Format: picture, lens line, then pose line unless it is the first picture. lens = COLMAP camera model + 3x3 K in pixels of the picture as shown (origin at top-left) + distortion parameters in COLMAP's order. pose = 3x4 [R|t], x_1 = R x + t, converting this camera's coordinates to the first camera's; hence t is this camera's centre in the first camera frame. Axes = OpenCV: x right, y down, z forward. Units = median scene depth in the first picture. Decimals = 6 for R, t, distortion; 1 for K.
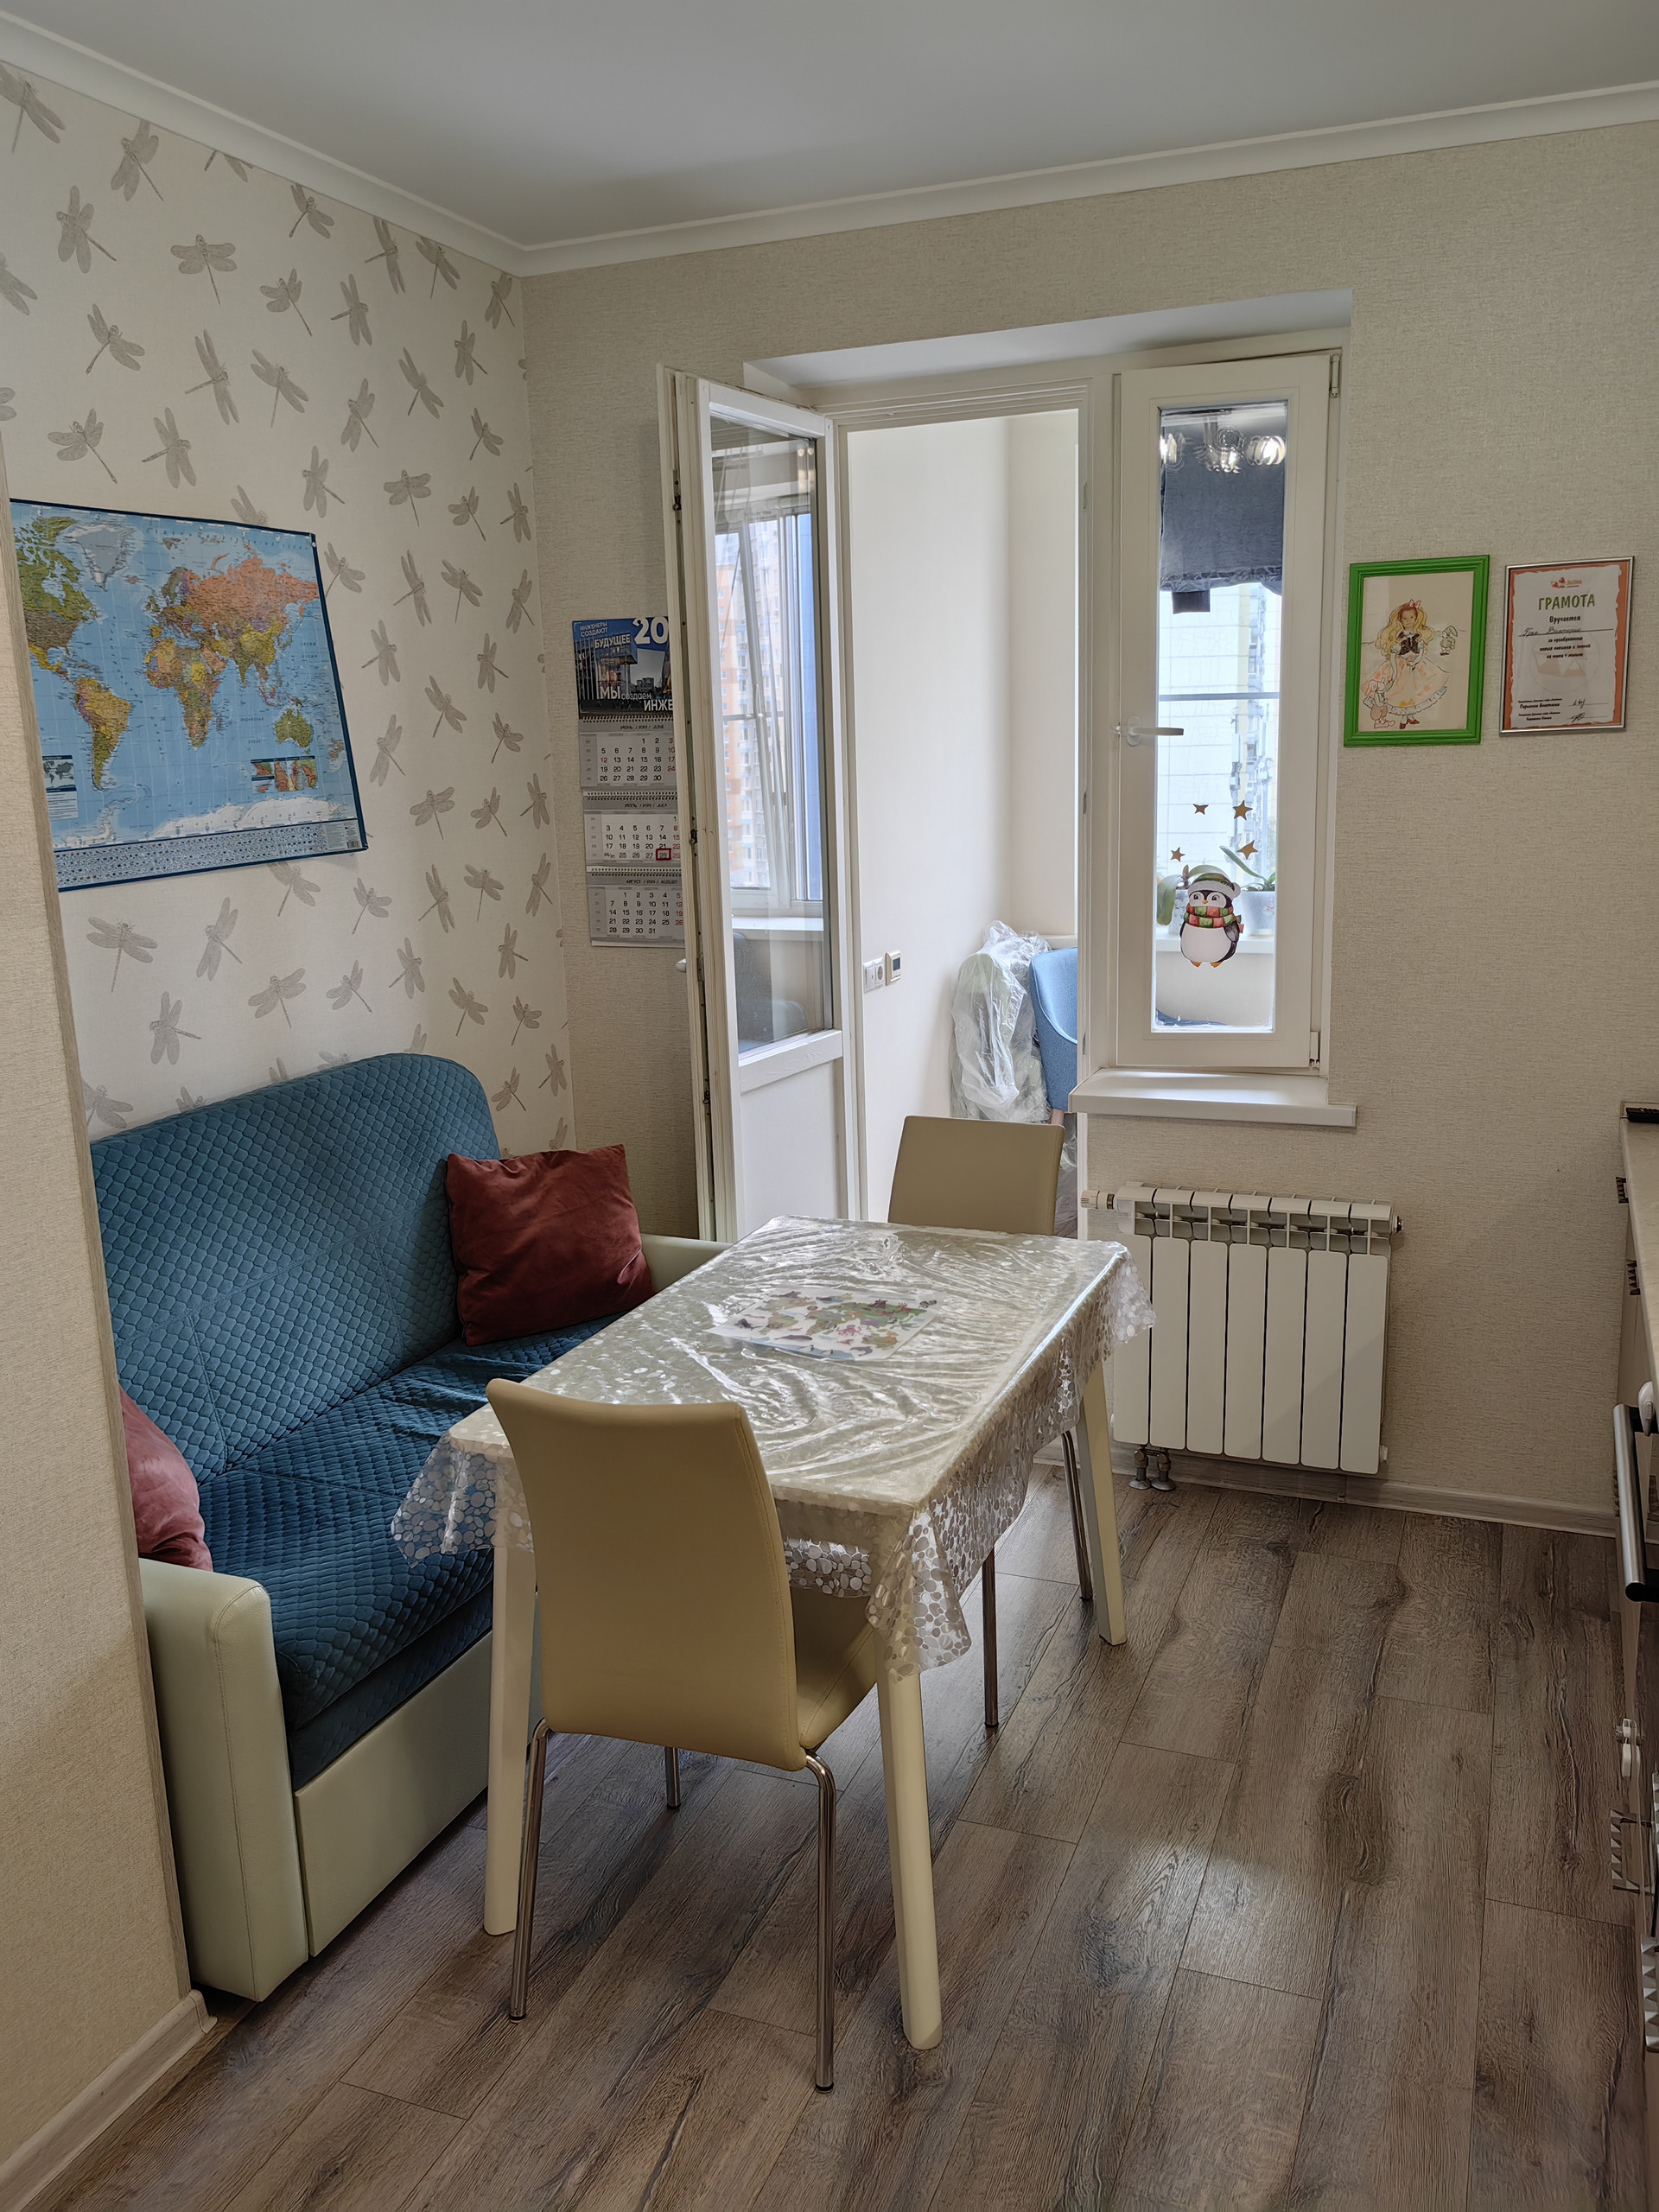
lens RADIAL K [[1802.1, 0, 920.6], [0, 1802.1, 1104.2], [0, 0, 1]] dist [0.053955, -0.074835]
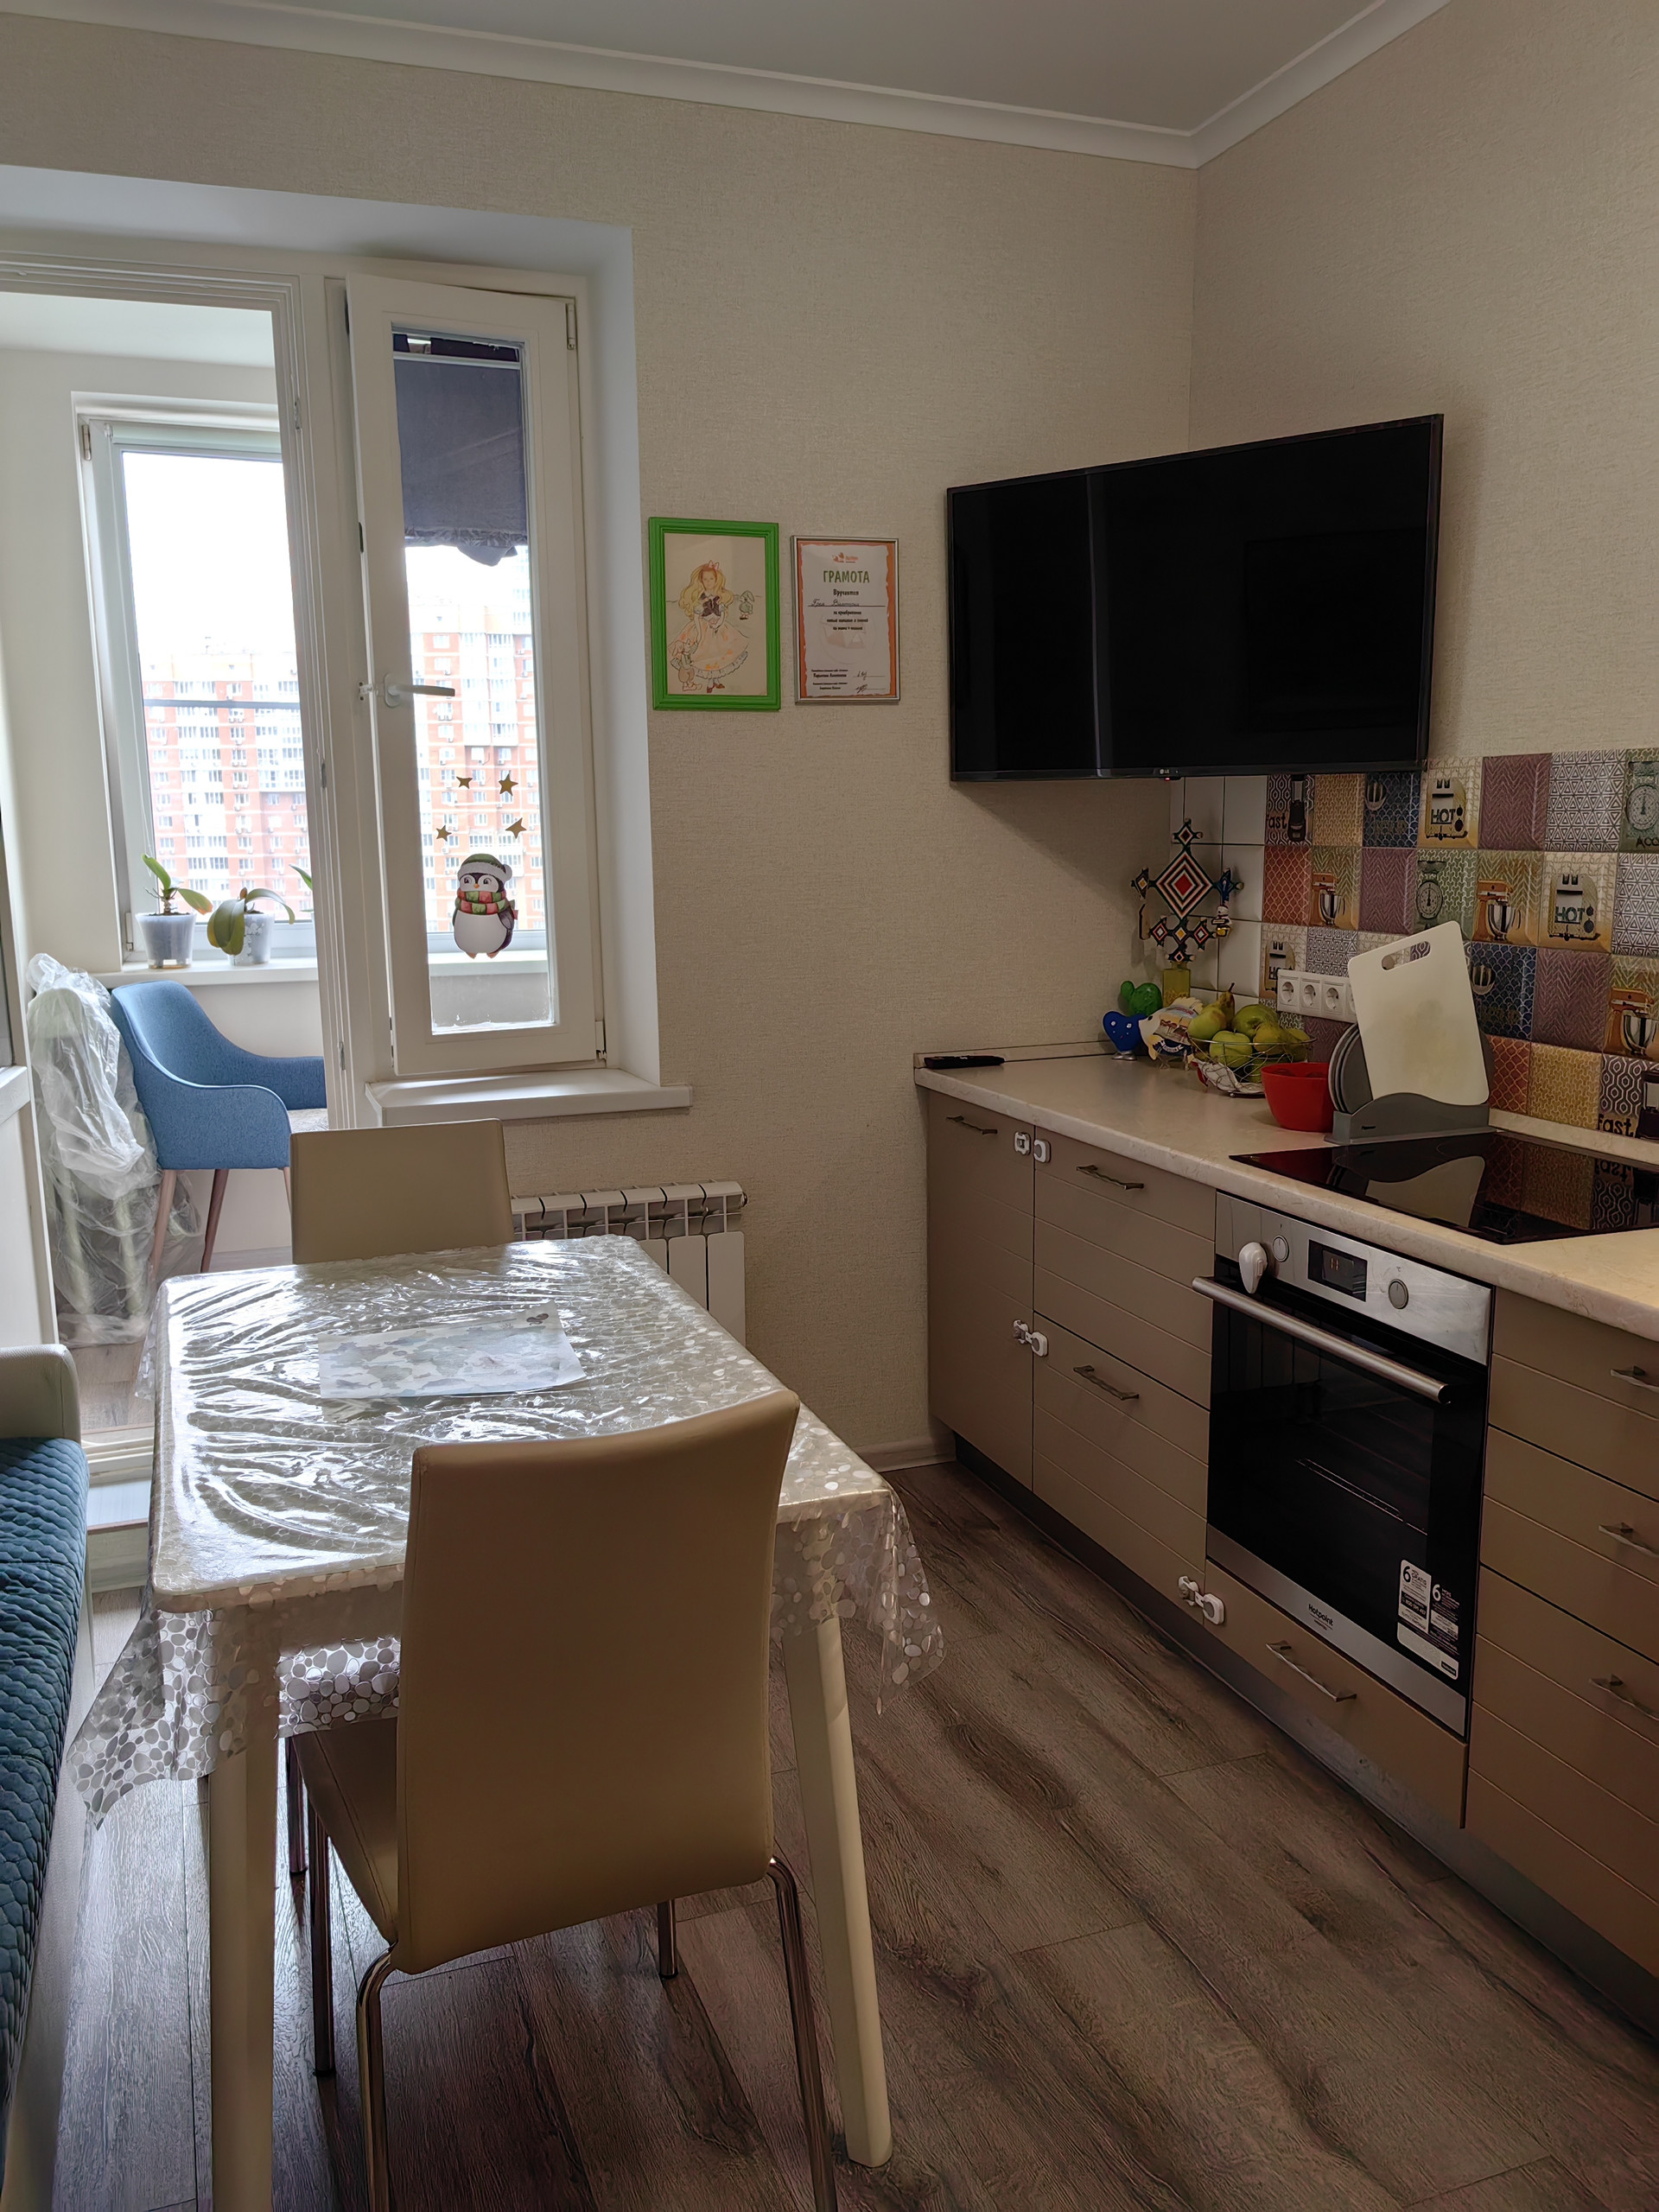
lens RADIAL K [[1754.6, 0, 849.2], [0, 1754.6, 1140.6], [0, 0, 1]] dist [0.055907, -0.072627]
pose [[0.746460, -0.106954, 0.656779, -0.333759], [0.133585, 0.990991, 0.009554, 0.034916], [-0.651884, 0.080604, 0.754023, 0.251051]]
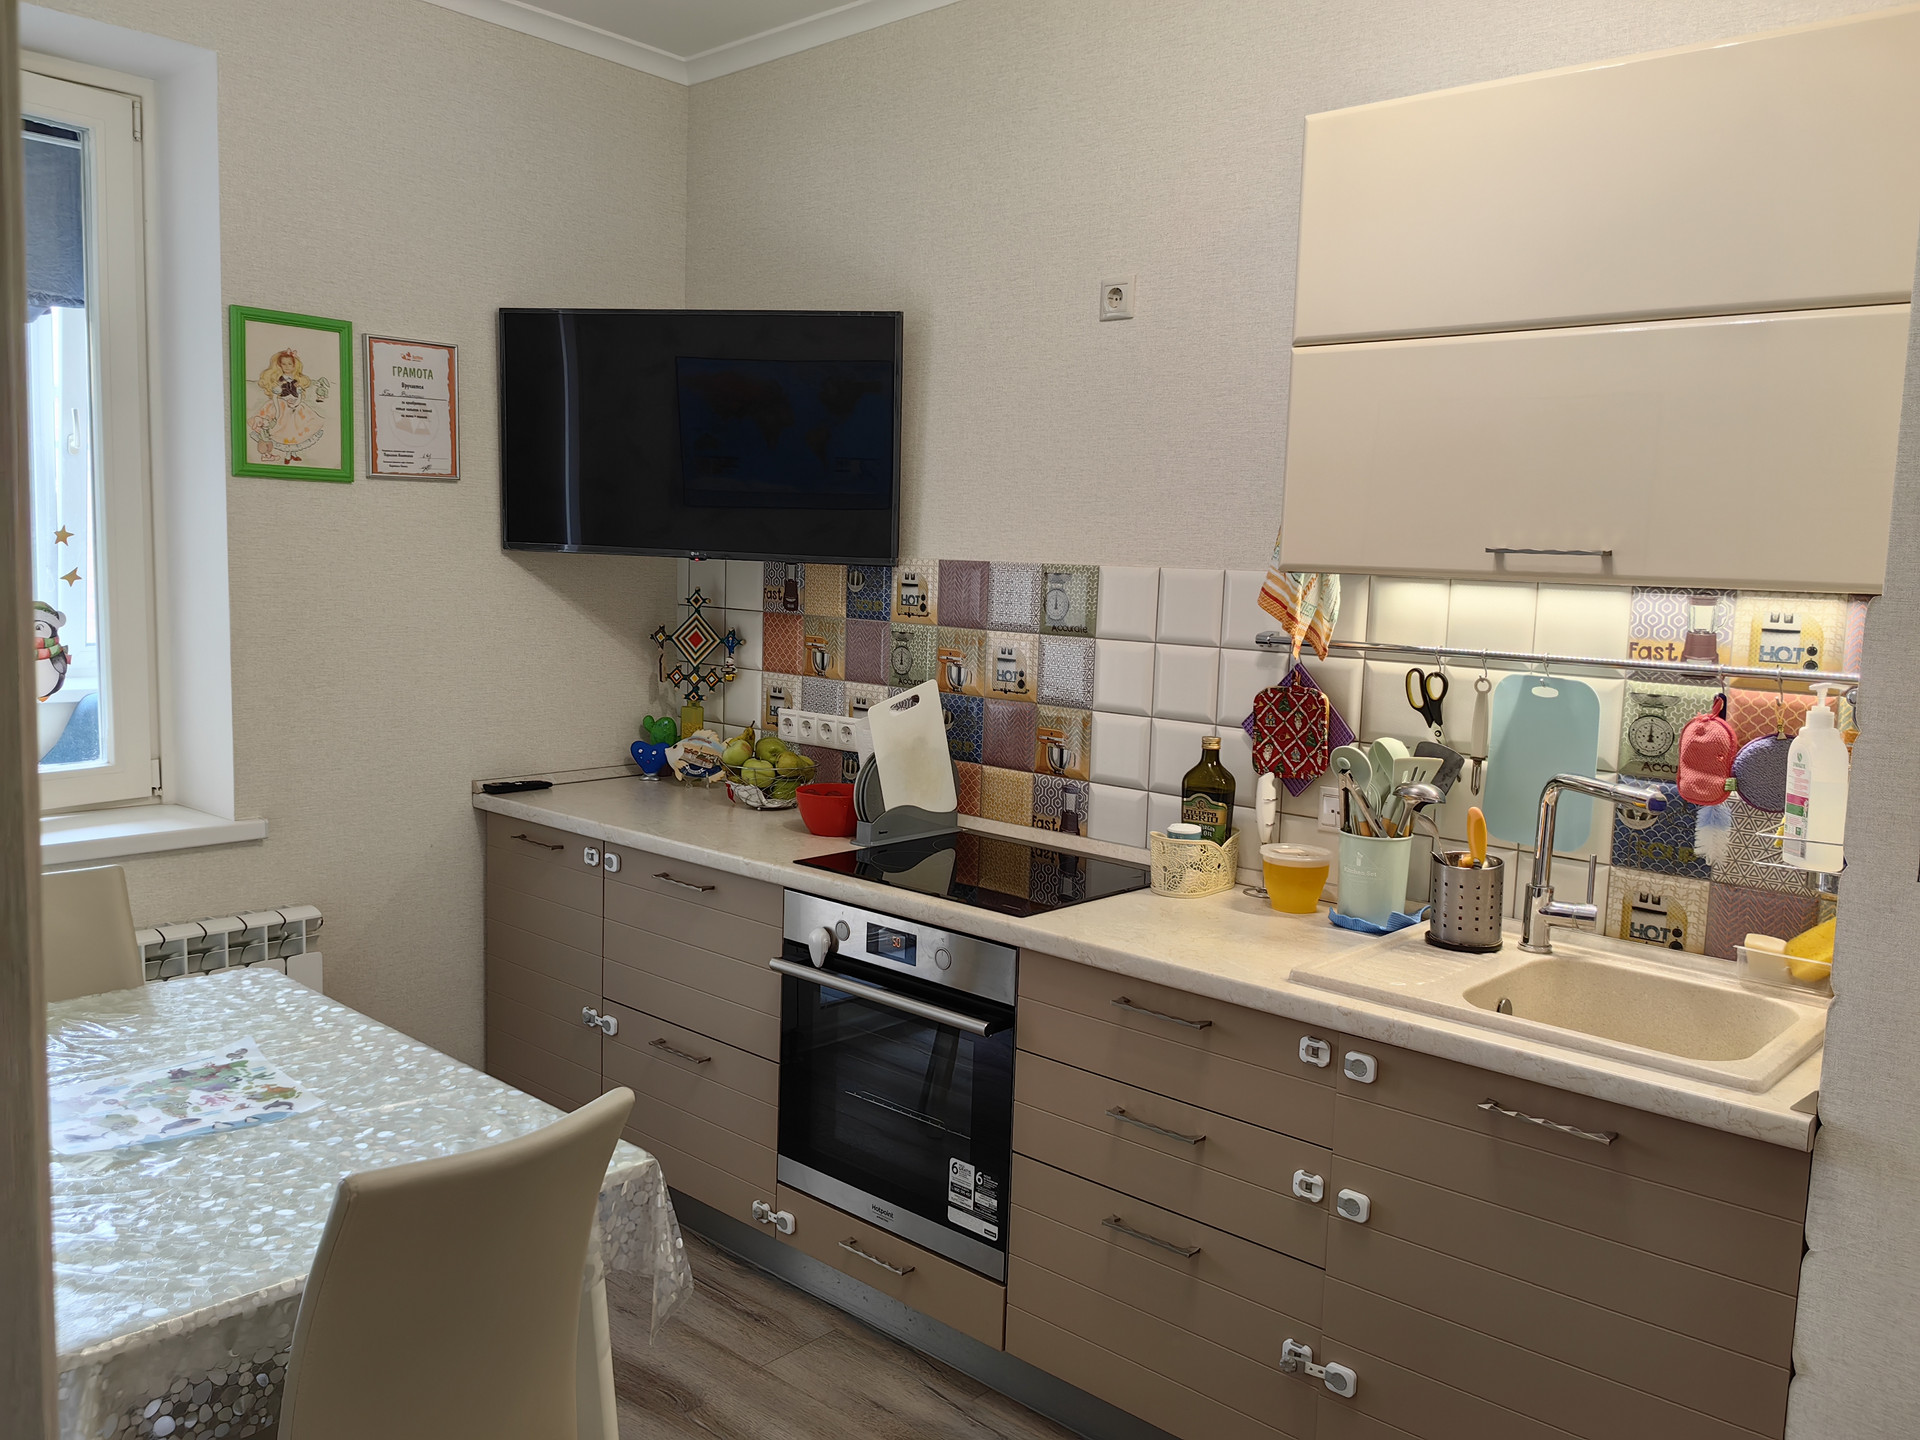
lens RADIAL K [[1483.7, 0, 1001.3], [0, 1483.7, 718.2], [0, 0, 1]] dist [0.063229, -0.077063]
pose [[0.340240, -0.067798, 0.937891, -0.447563], [0.154652, 0.987850, 0.015306, -0.003660], [-0.927534, 0.139839, 0.346591, 0.312652]]
